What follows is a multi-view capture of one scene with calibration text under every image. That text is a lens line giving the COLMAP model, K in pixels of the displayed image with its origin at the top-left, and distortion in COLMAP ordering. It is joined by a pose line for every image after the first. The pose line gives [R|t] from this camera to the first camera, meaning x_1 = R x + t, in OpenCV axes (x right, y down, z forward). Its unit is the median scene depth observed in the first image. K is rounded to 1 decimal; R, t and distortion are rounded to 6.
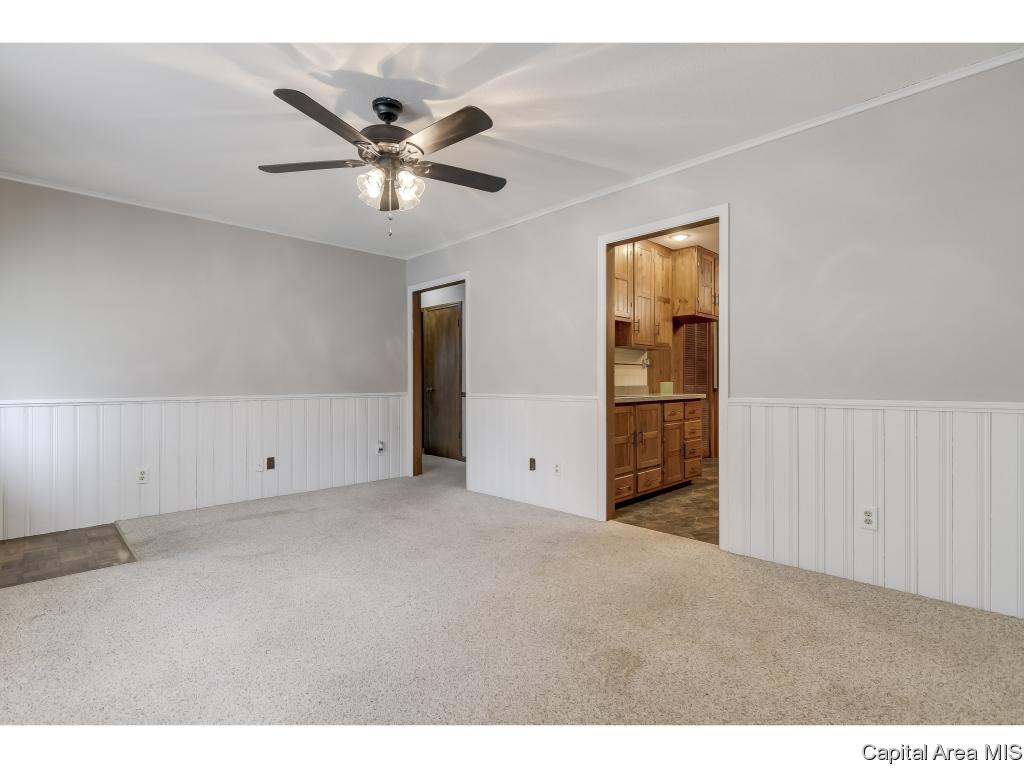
lens RADIAL K [[490.1, 0, 512.0], [0, 490.1, 384.0], [0, 0, 1]] dist [0.001366, -0.000046]
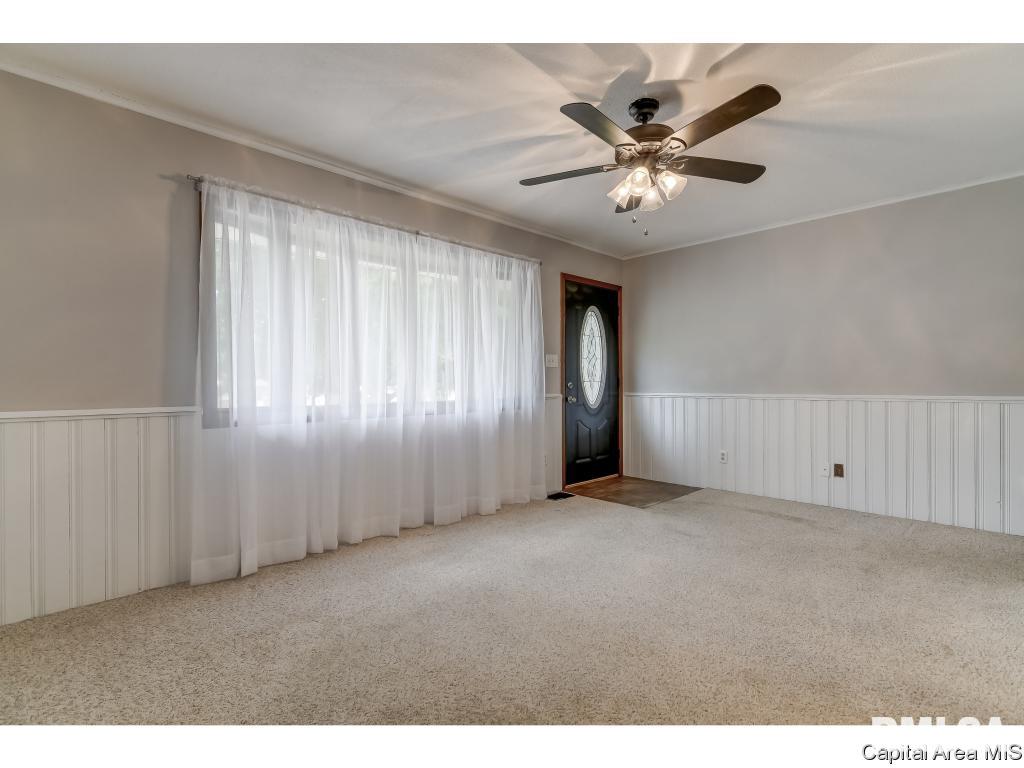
lens RADIAL K [[490.1, 0, 512.0], [0, 490.1, 384.0], [0, 0, 1]] dist [0.001366, -0.000046]
pose [[-0.000114, 0.004842, -0.999988, 0.498102], [0.001829, 0.999987, 0.004842, -0.003474], [0.999998, -0.001829, -0.000123, 0.485646]]
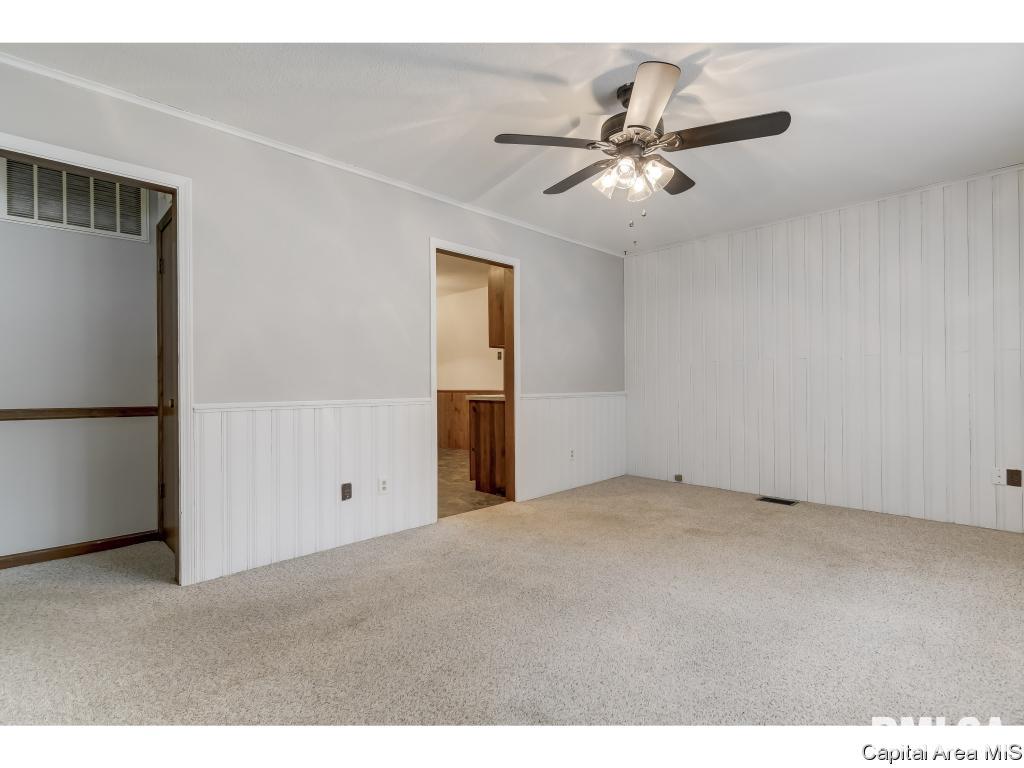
lens RADIAL K [[490.1, 0, 512.0], [0, 490.1, 384.0], [0, 0, 1]] dist [0.001366, -0.000046]
pose [[0.000125, 0.005059, 0.999987, -0.802048], [0.007509, 0.999959, -0.005060, 0.002785], [-0.999972, 0.007509, 0.000087, 0.824502]]
